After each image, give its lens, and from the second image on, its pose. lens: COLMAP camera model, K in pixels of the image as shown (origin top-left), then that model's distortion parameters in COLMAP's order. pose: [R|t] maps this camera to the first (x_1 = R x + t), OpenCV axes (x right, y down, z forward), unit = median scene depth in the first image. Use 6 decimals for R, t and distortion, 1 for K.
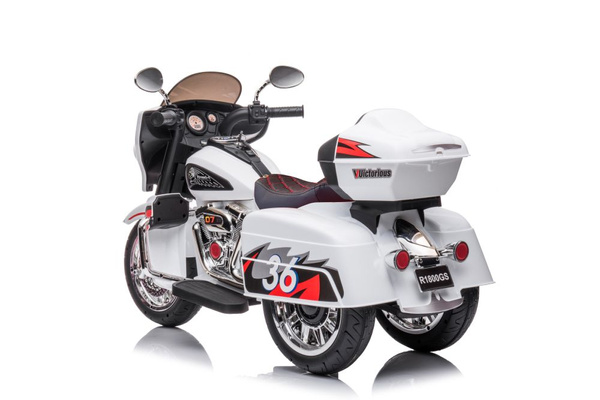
lens RADIAL K [[1346.3, 0, 302.1], [0, 1346.3, 203.4], [0, 0, 1]] dist [0.222178, 0.000000]
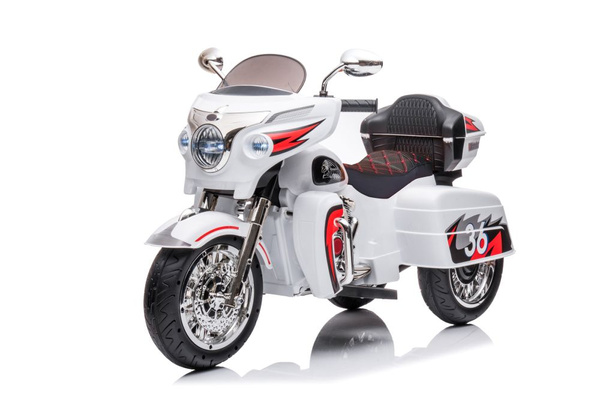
lens RADIAL K [[1346.3, 0, 300.3], [0, 1346.3, 199.0], [0, 0, 1]] dist [0.222178, 0.000000]
pose [[-0.128401, -0.077675, 0.988676, -1.112396], [0.084434, 0.992452, 0.088937, -0.094067], [-0.988122, 0.094897, -0.120873, 1.278133]]
